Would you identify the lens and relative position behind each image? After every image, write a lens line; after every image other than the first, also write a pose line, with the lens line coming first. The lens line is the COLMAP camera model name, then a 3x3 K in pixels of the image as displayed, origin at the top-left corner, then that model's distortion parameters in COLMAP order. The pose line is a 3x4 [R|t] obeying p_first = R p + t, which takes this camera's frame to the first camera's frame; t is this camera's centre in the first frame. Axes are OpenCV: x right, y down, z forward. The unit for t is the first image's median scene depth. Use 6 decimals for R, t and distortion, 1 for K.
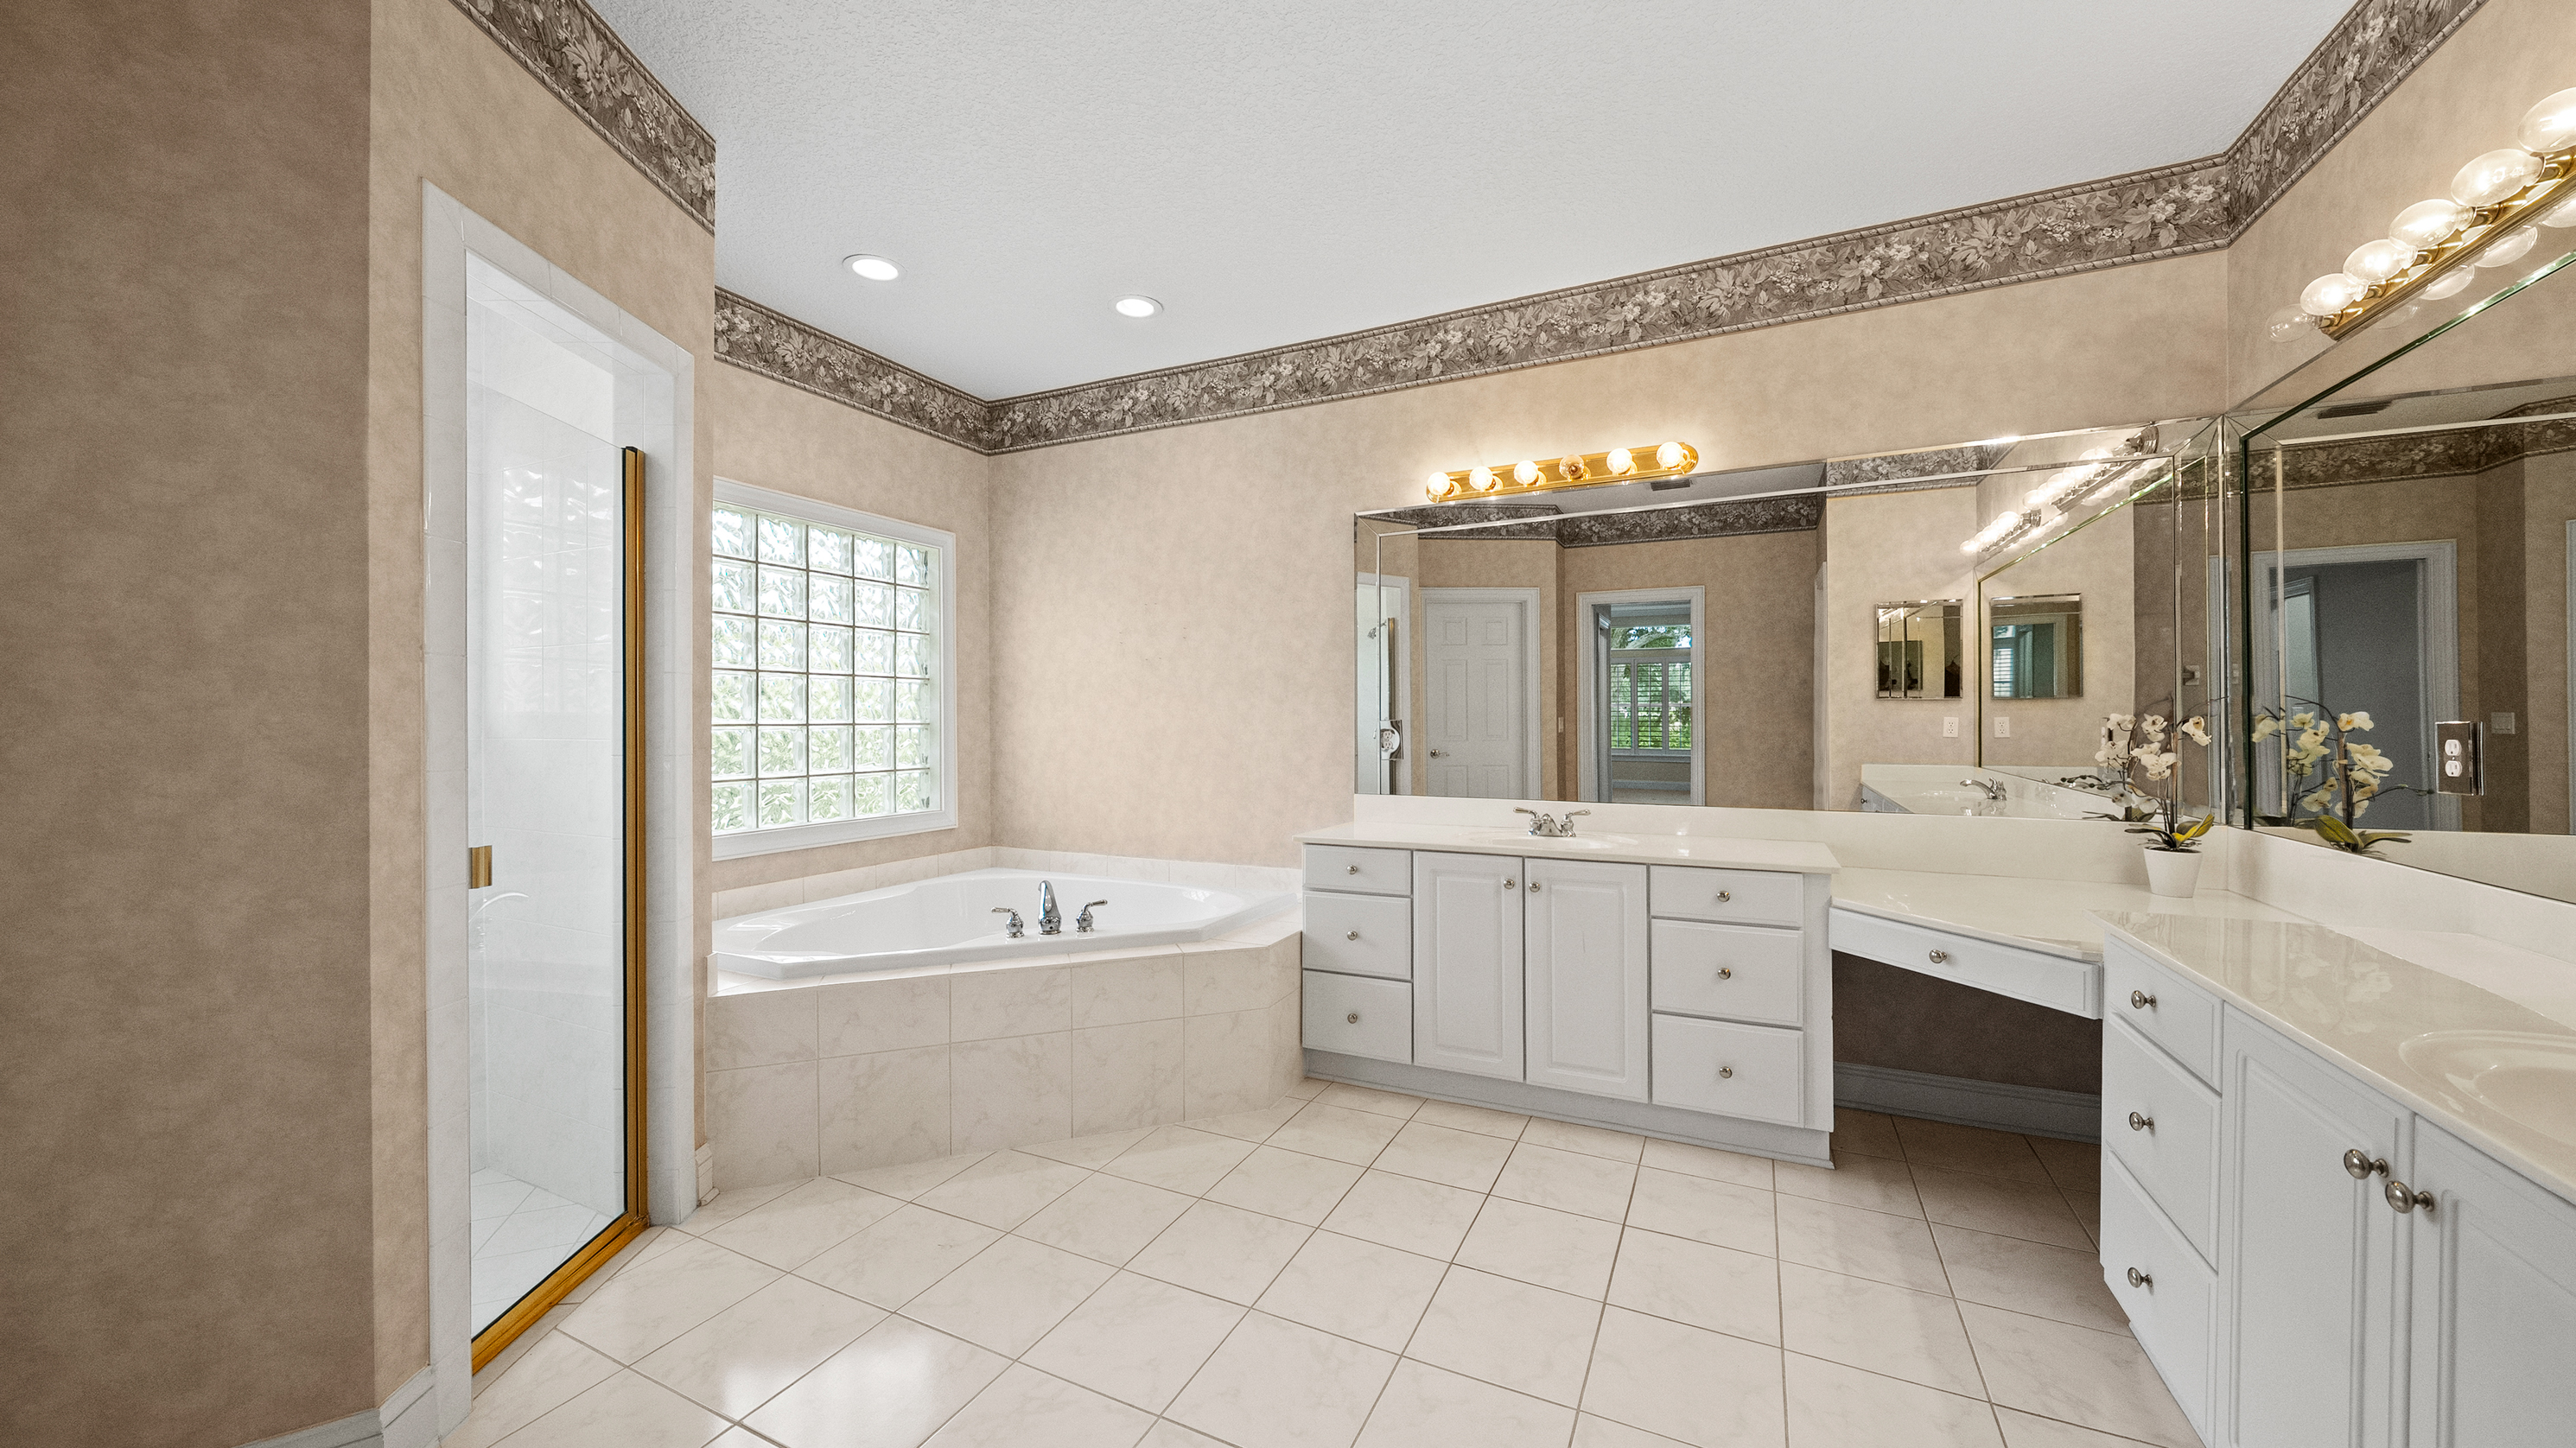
lens RADIAL K [[894.8, 0, 1301.1], [0, 894.8, 722.9], [0, 0, 1]] dist [-0.005193, 0.000158]
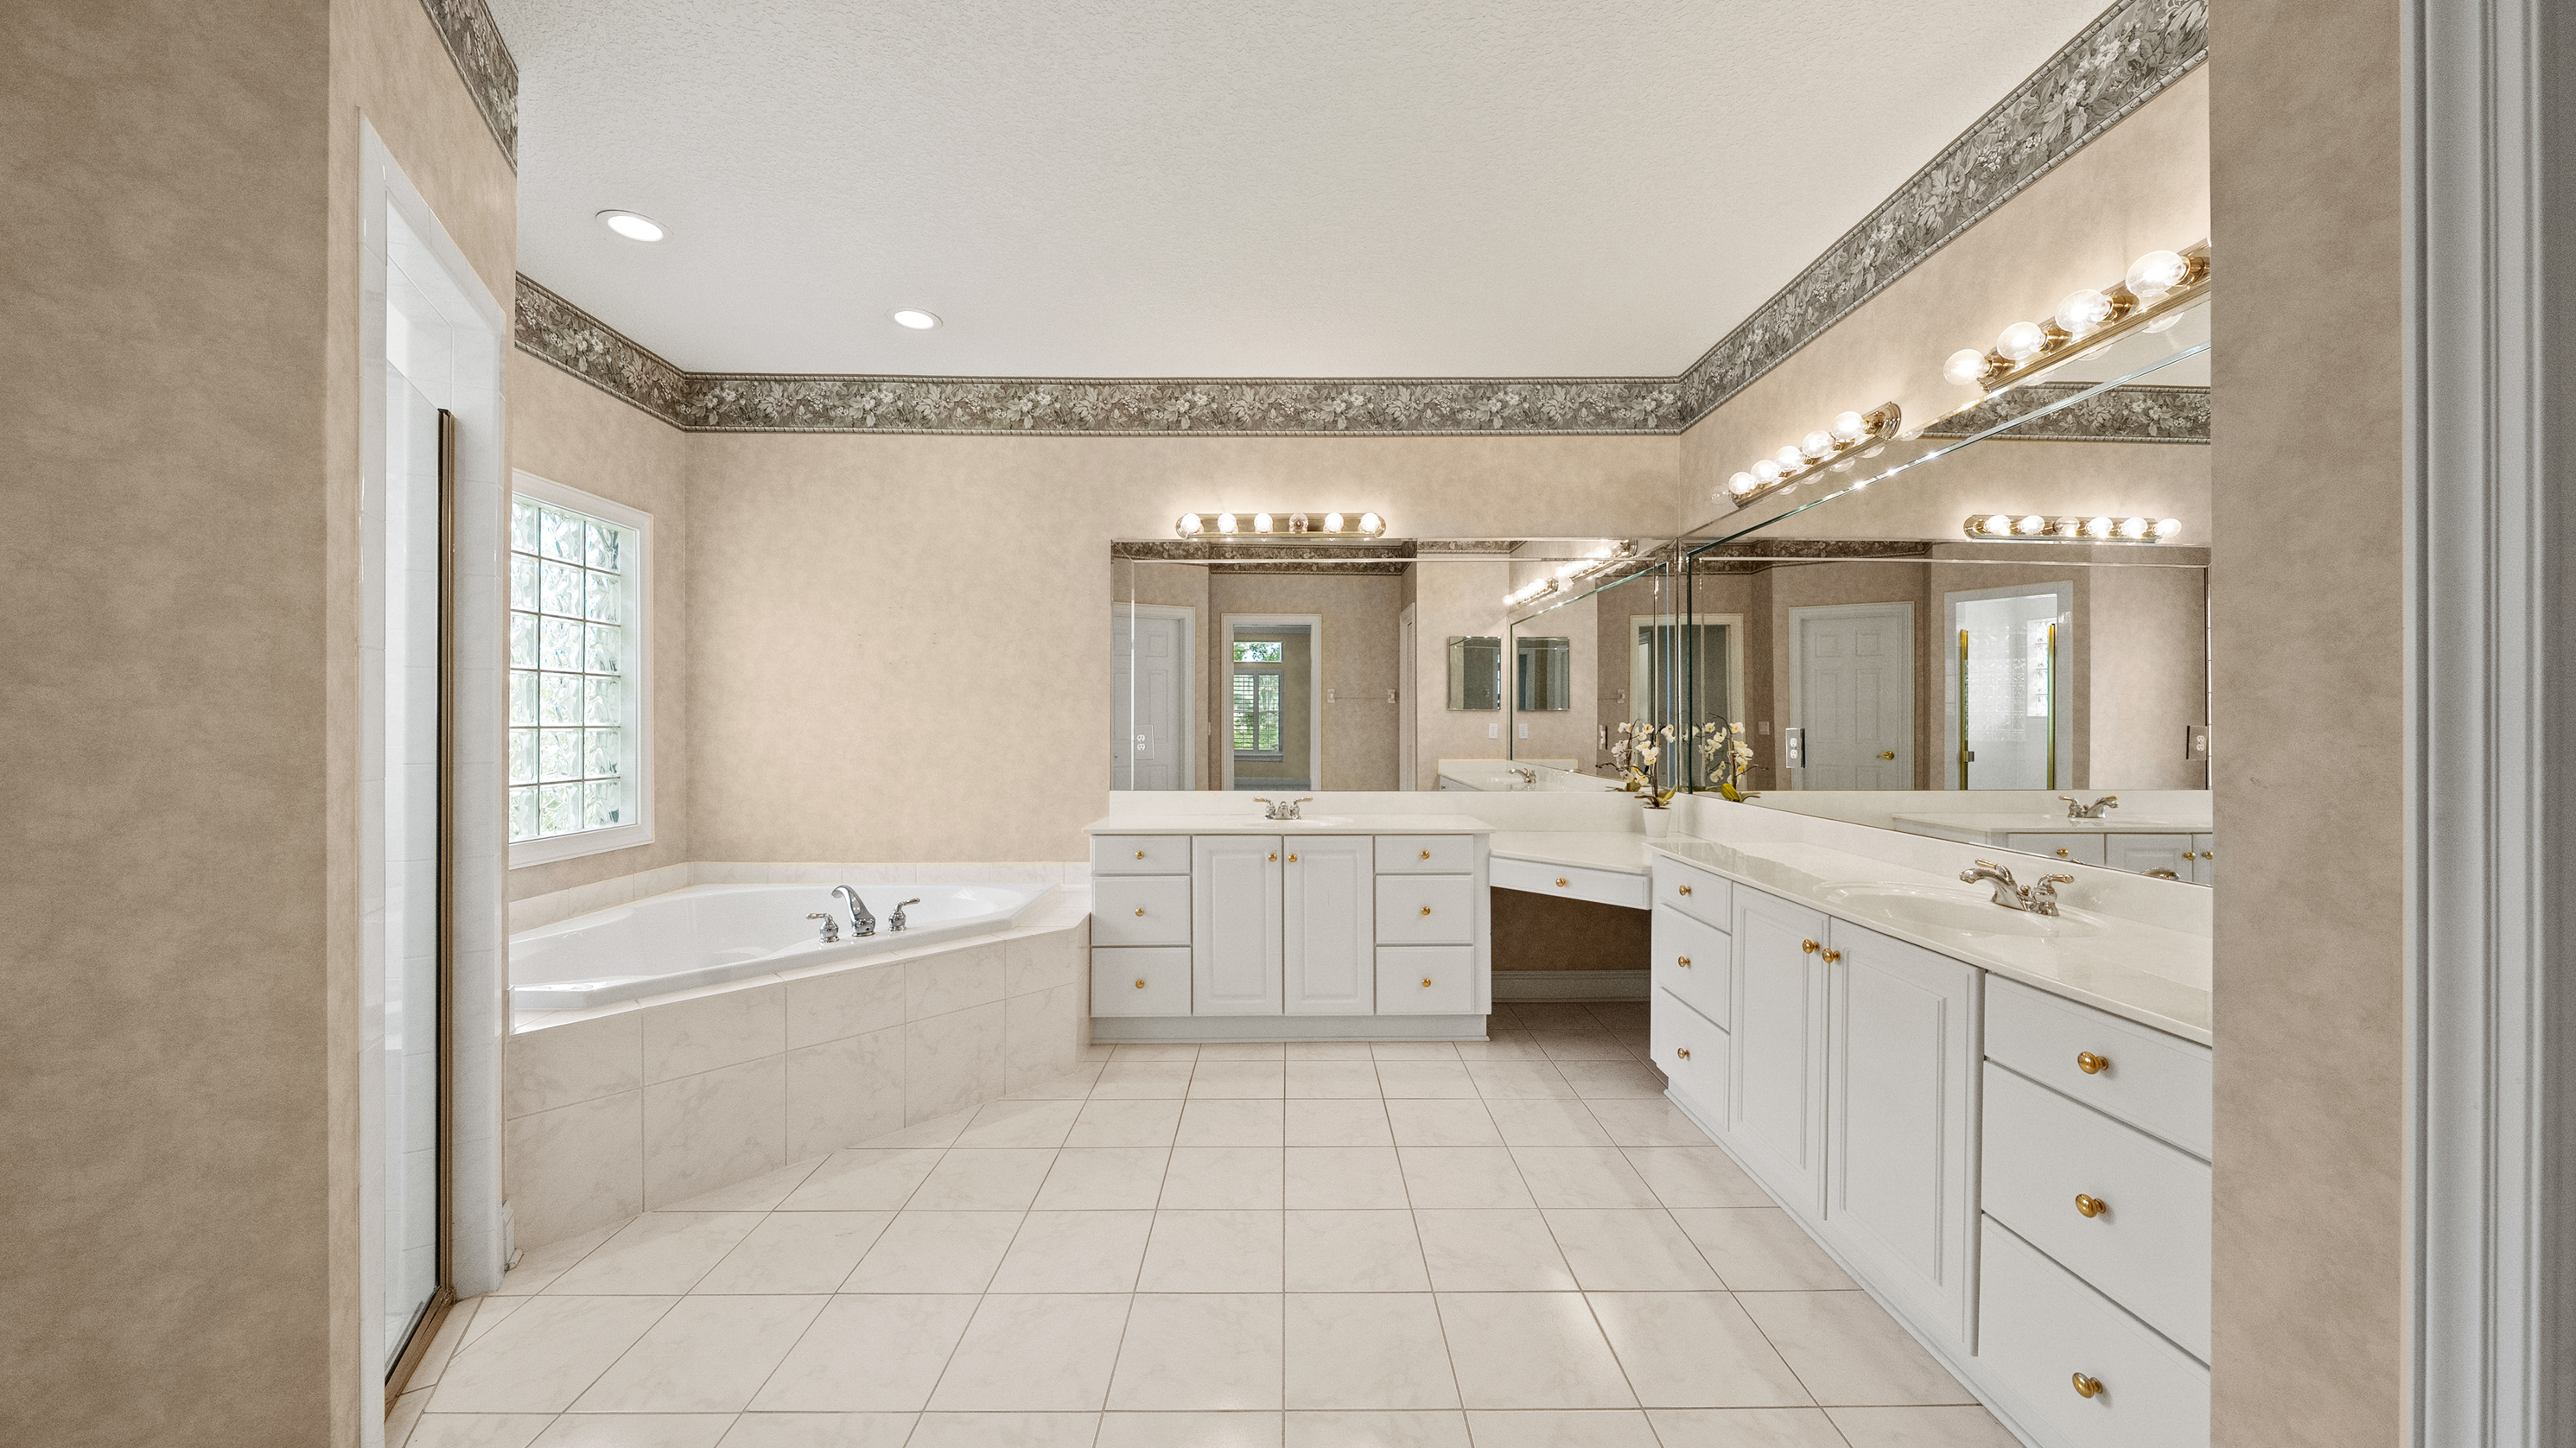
lens RADIAL K [[894.8, 0, 1272.0], [0, 894.8, 723.6], [0, 0, 1]] dist [-0.005193, 0.000158]
pose [[0.893294, 0.004063, 0.449455, -0.345930], [-0.002577, 0.999989, -0.003919, -0.000752], [-0.449466, 0.002343, 0.893294, -0.117120]]
